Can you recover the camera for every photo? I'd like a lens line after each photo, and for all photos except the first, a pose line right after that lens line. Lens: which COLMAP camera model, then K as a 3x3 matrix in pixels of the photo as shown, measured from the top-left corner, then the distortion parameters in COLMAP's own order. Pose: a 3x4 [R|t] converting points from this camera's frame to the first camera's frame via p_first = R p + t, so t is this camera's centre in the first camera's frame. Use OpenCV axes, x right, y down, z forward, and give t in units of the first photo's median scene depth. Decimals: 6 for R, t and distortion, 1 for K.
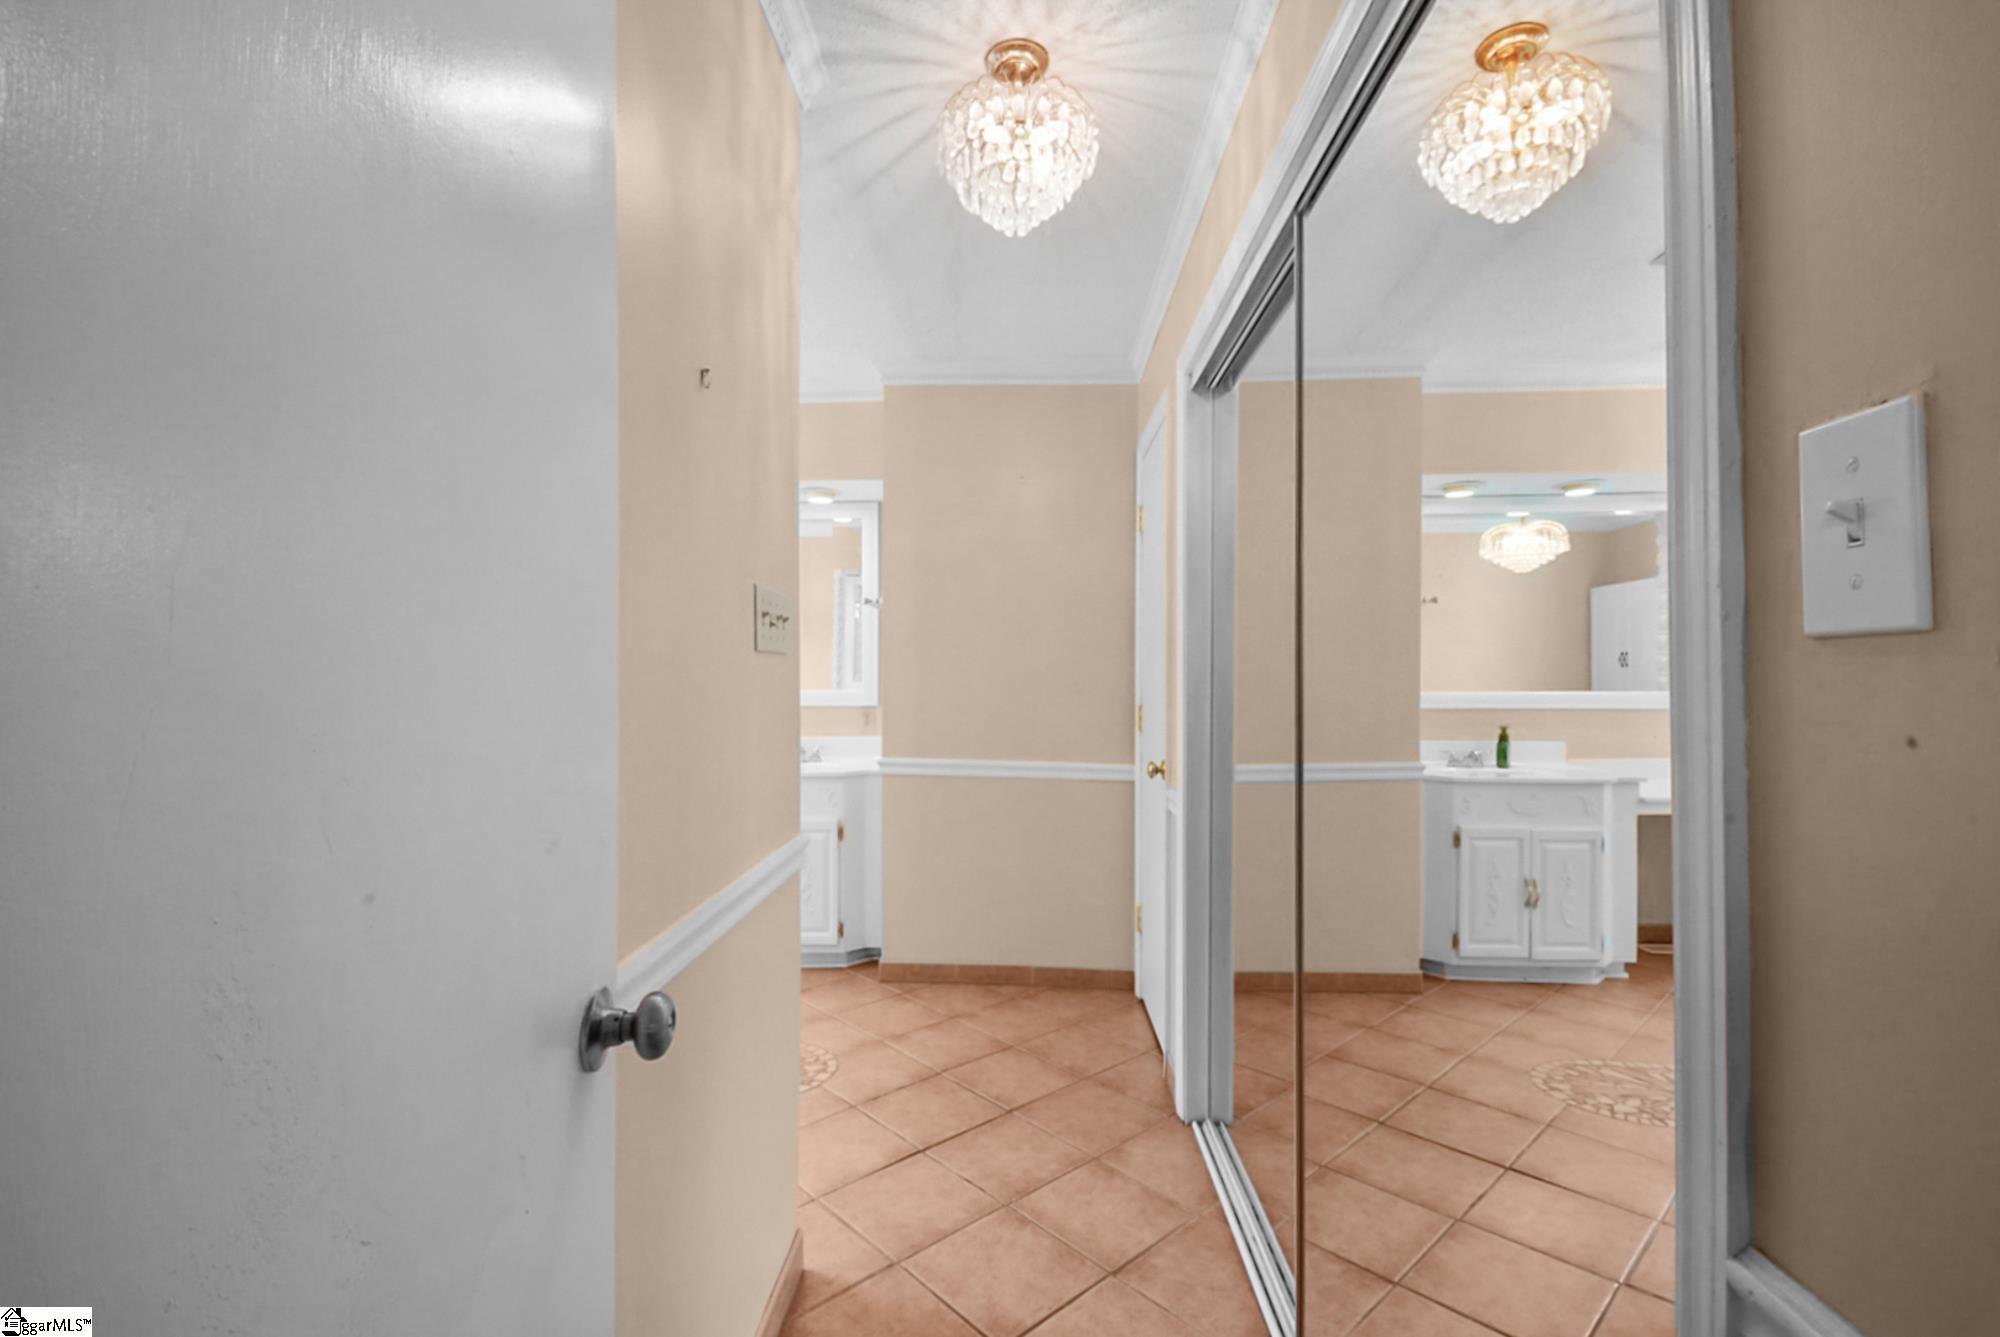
lens RADIAL K [[895.2, 0, 989.9], [0, 895.2, 671.7], [0, 0, 1]] dist [0.039722, -0.021194]
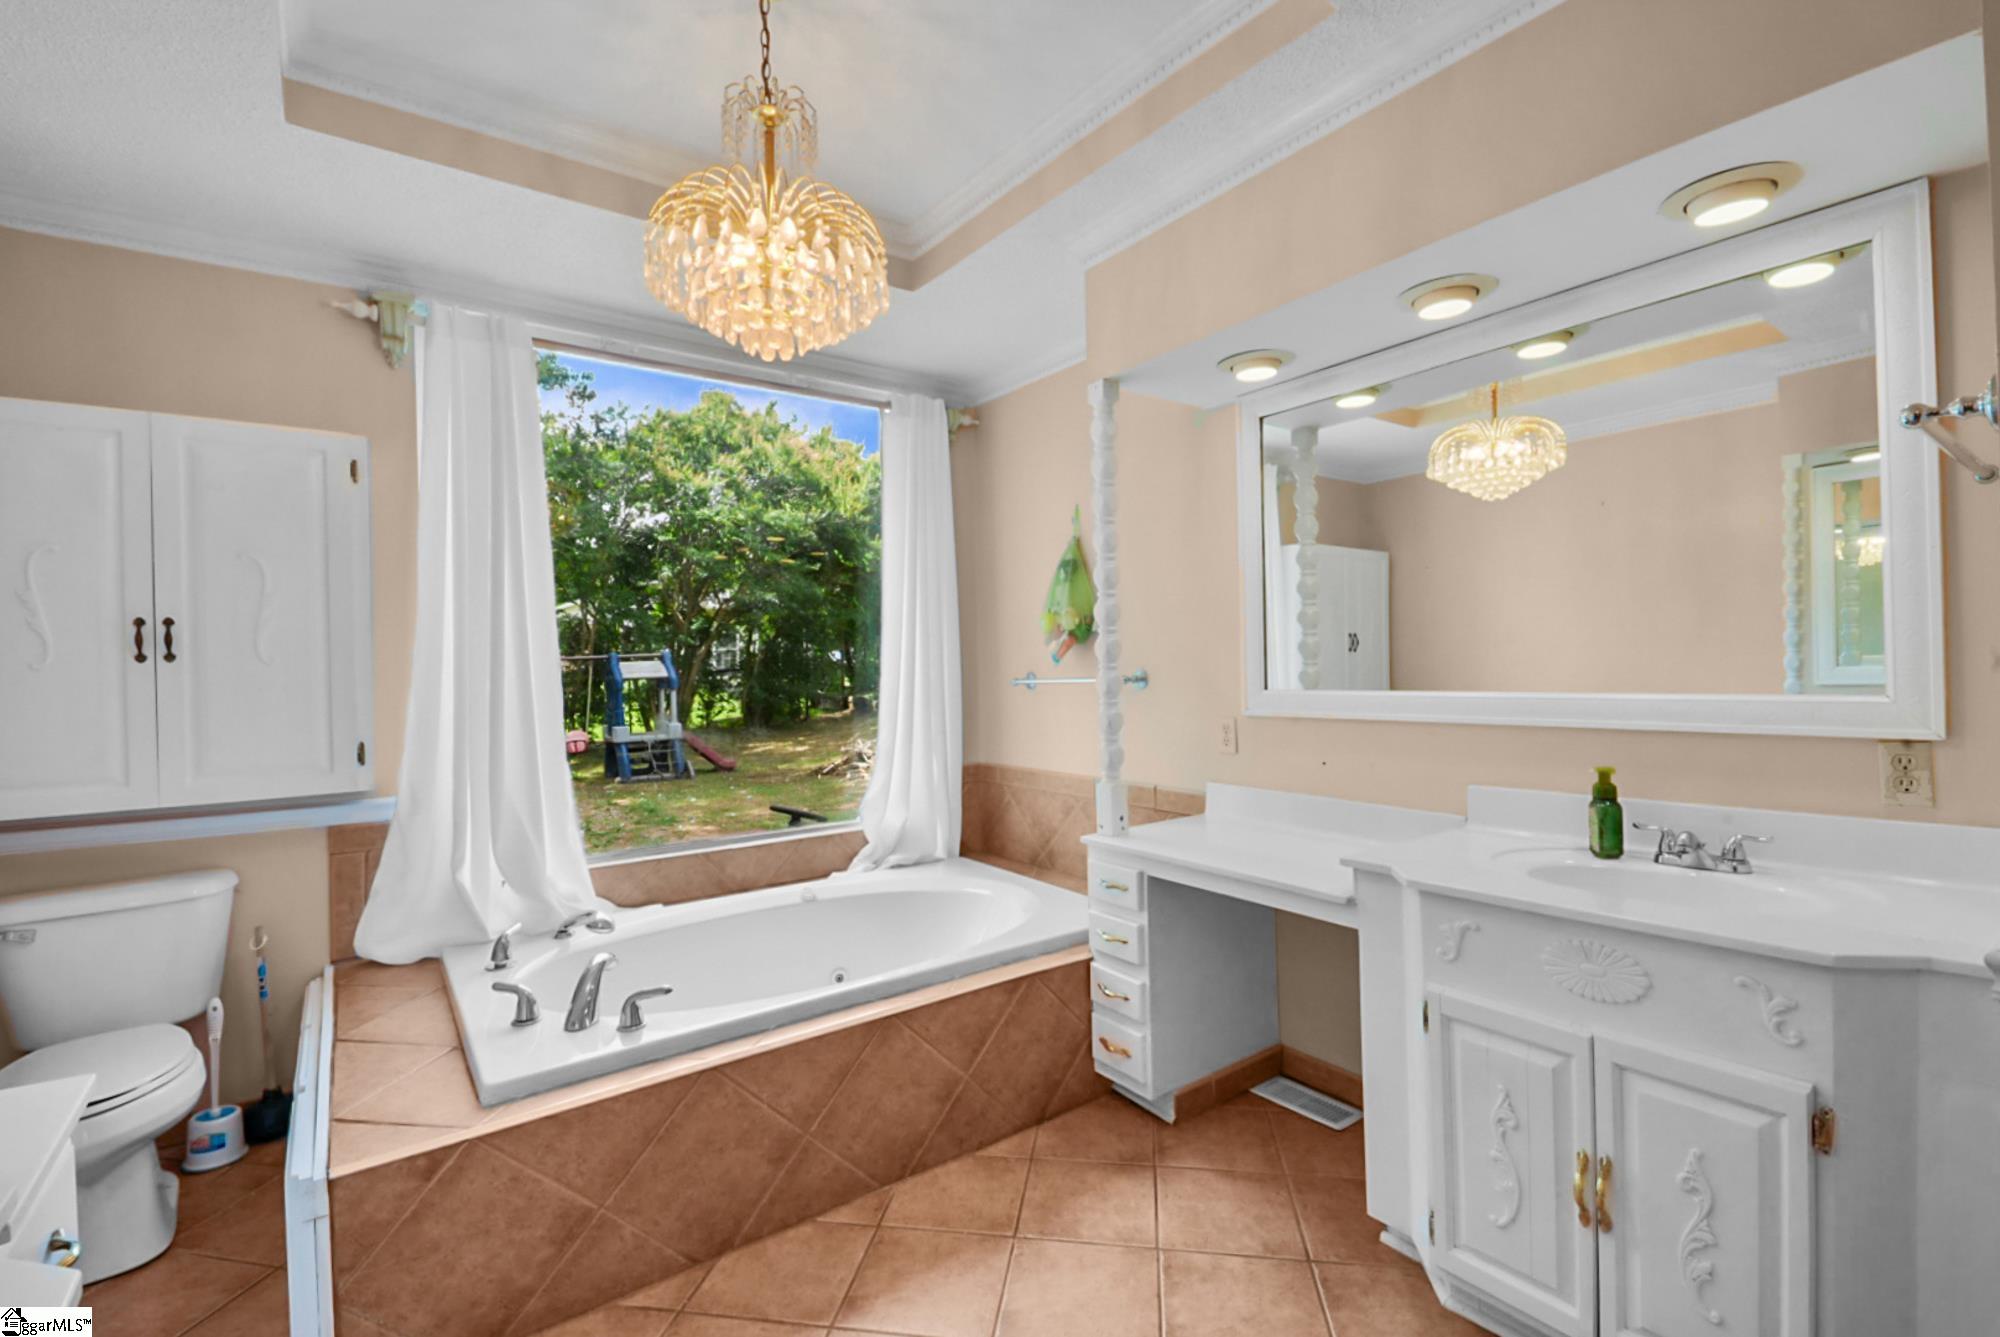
lens RADIAL K [[858.3, 0, 1001.0], [0, 858.3, 665.2], [0, 0, 1]] dist [0.036067, -0.022776]
pose [[0.616509, -0.015202, -0.787201, -0.097806], [0.022961, 0.999735, -0.001324, -0.000473], [0.787013, -0.017259, 0.616695, 0.561533]]
